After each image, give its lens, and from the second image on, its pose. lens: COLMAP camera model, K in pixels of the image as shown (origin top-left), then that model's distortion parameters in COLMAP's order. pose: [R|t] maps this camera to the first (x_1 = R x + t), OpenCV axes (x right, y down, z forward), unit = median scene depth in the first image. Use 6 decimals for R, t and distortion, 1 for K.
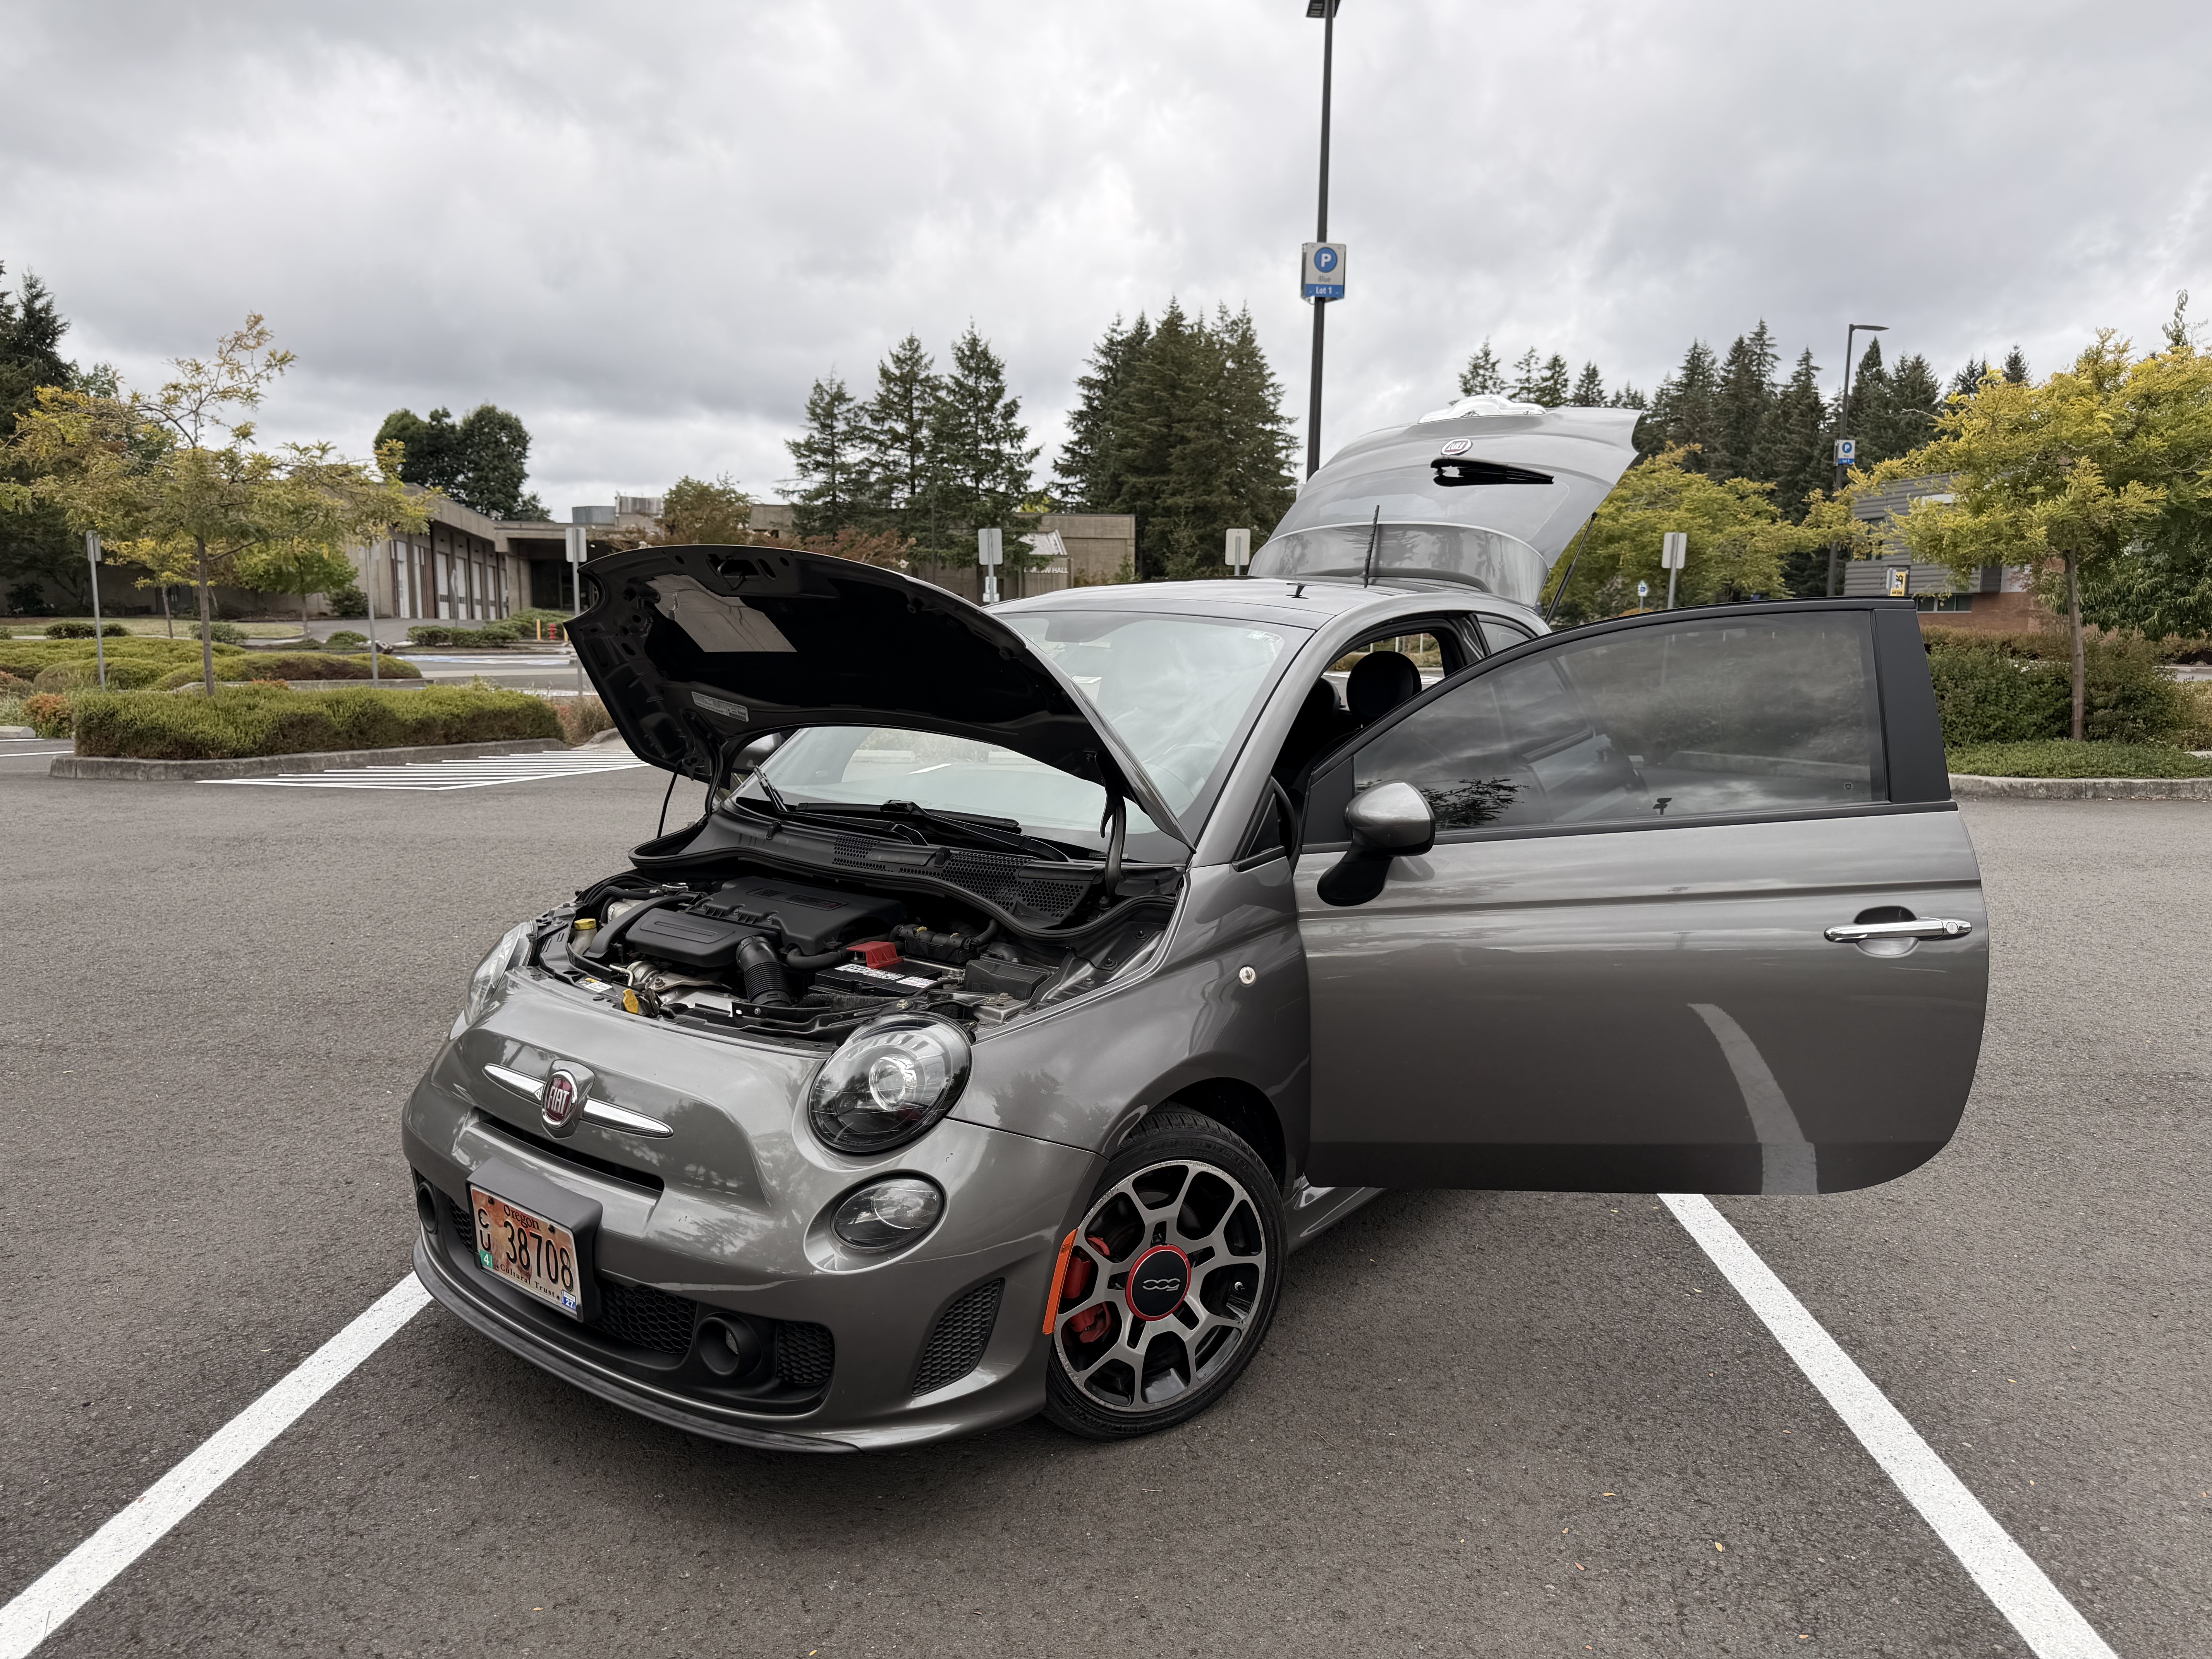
lens RADIAL K [[1569.2, 0, 1103.6], [0, 1569.2, 851.6], [0, 0, 1]] dist [0.004780, 0.000554]
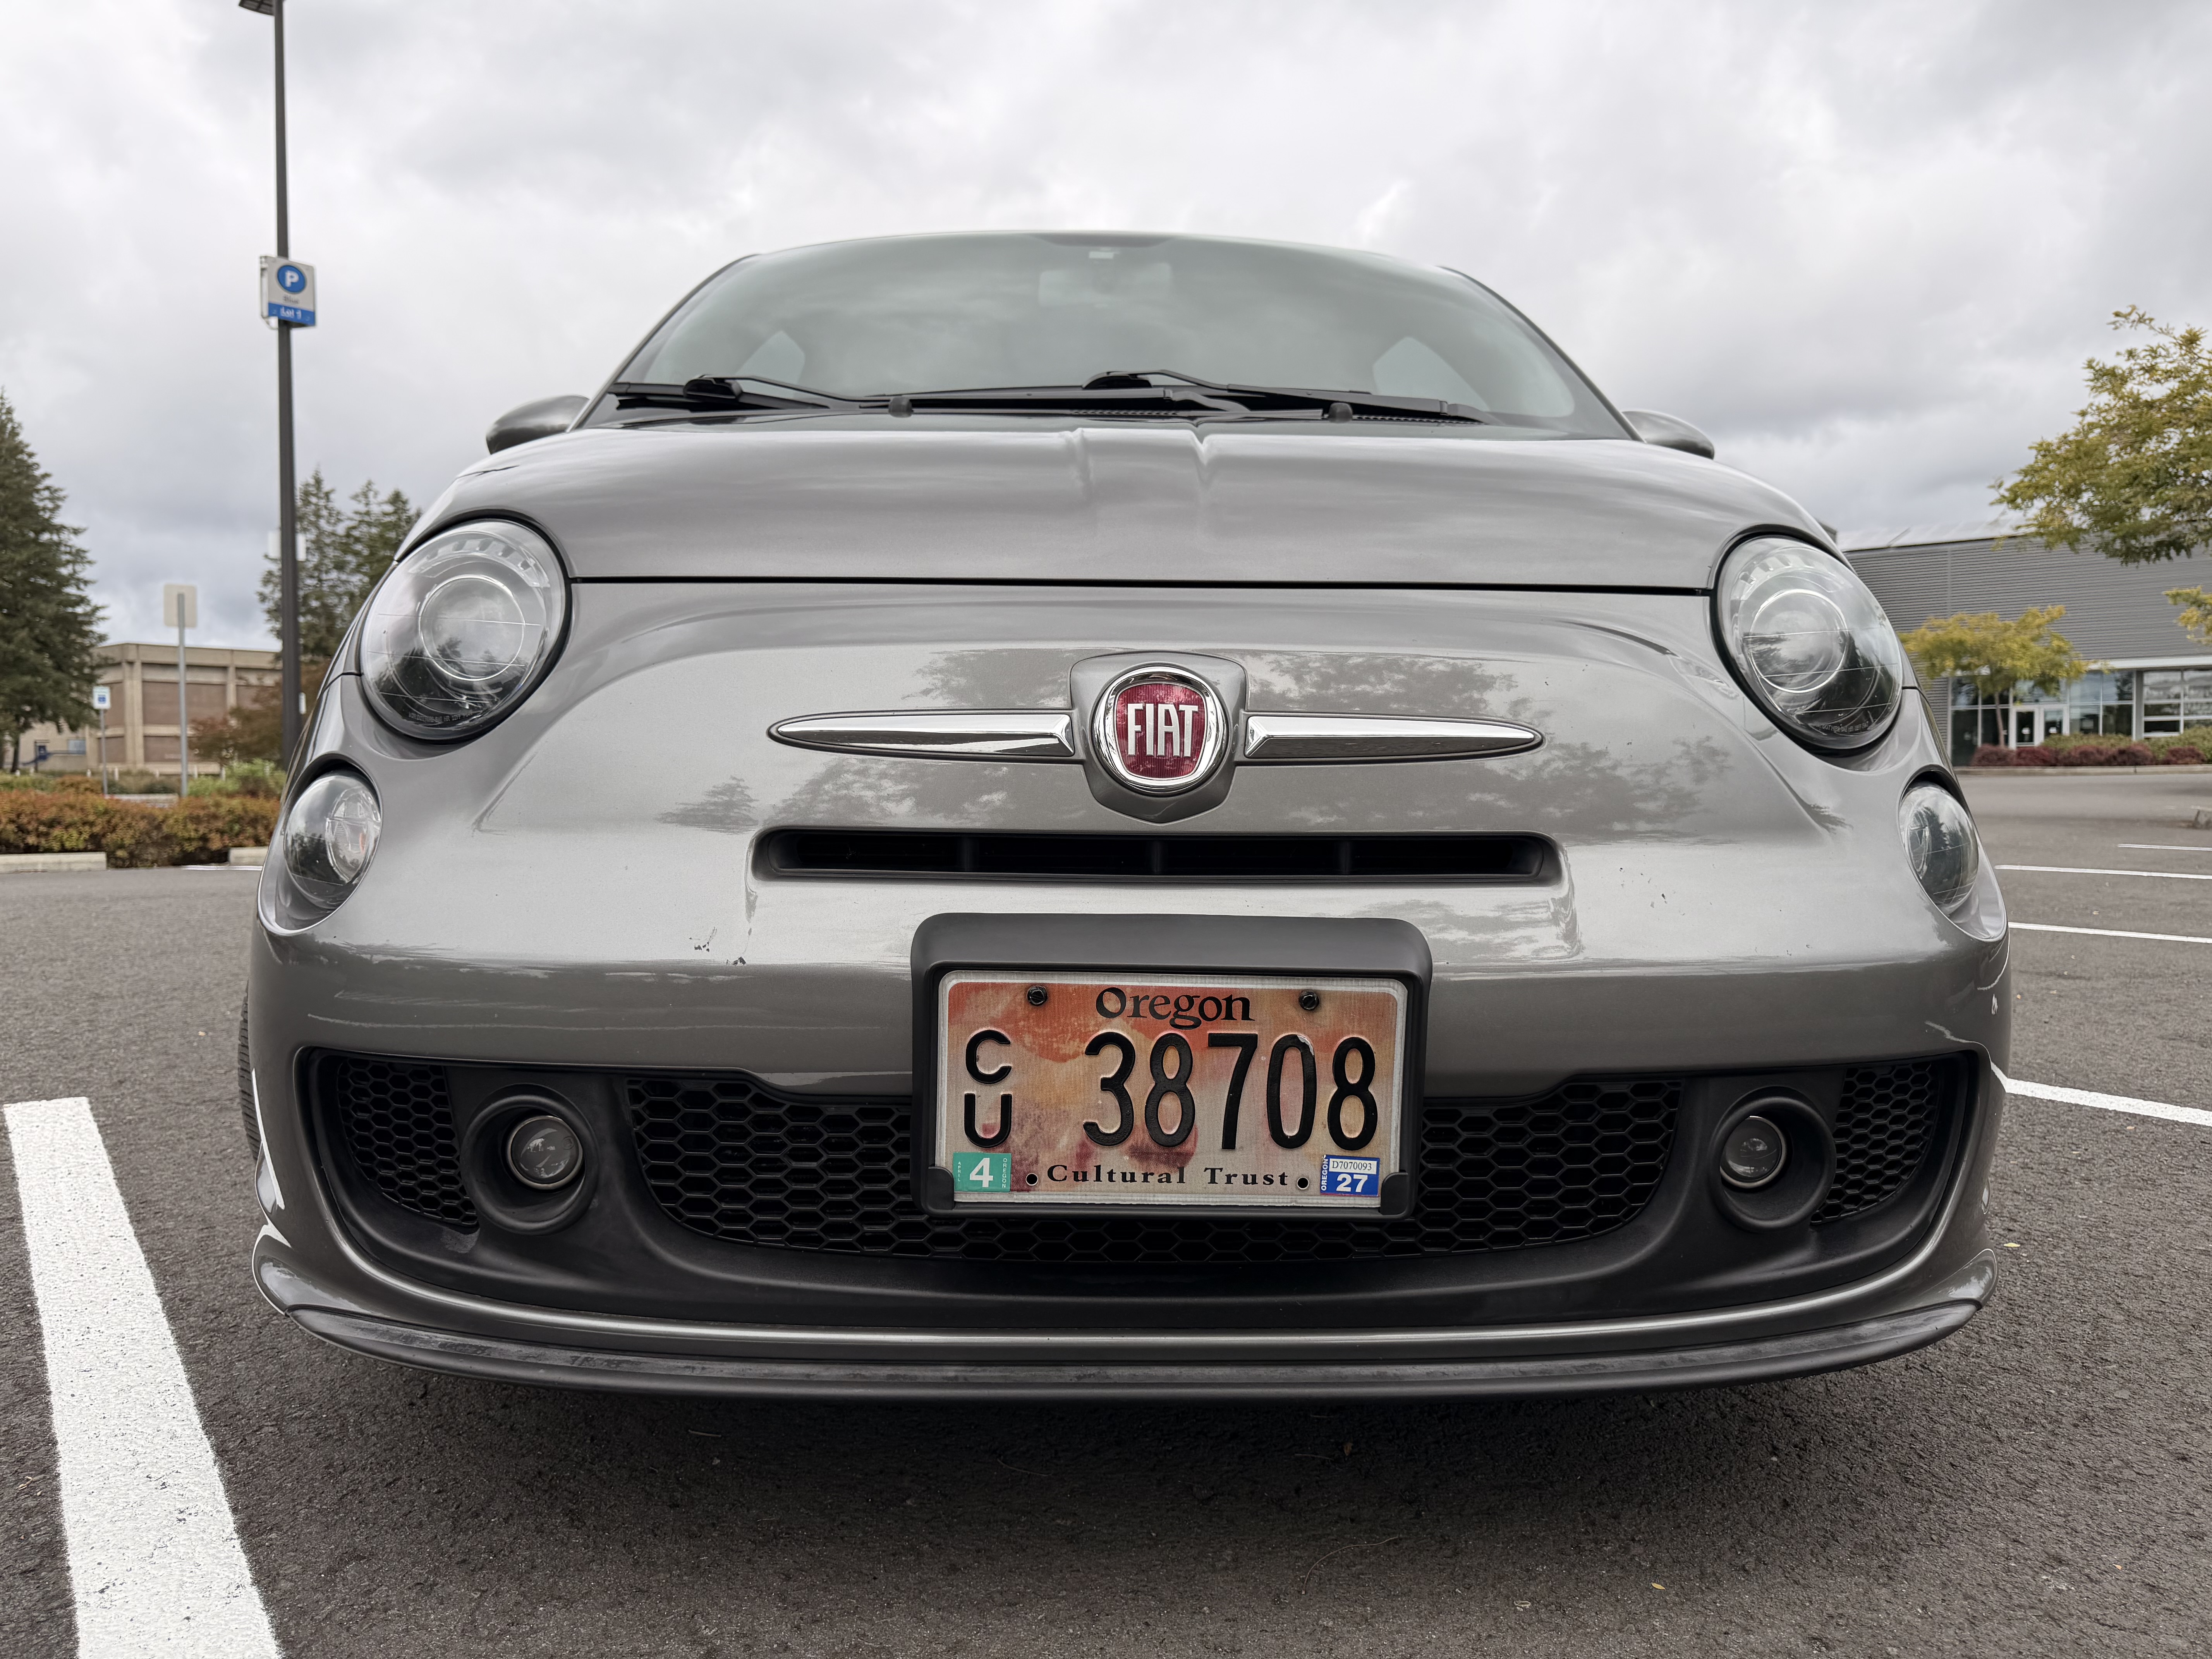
lens RADIAL K [[1569.2, 0, 1103.6], [0, 1569.2, 851.6], [0, 0, 1]] dist [0.004780, 0.000554]
pose [[0.765837, -0.040260, 0.641773, -0.601977], [0.099974, 0.993357, -0.056984, 0.204911], [-0.635216, 0.107802, 0.764774, 0.674926]]
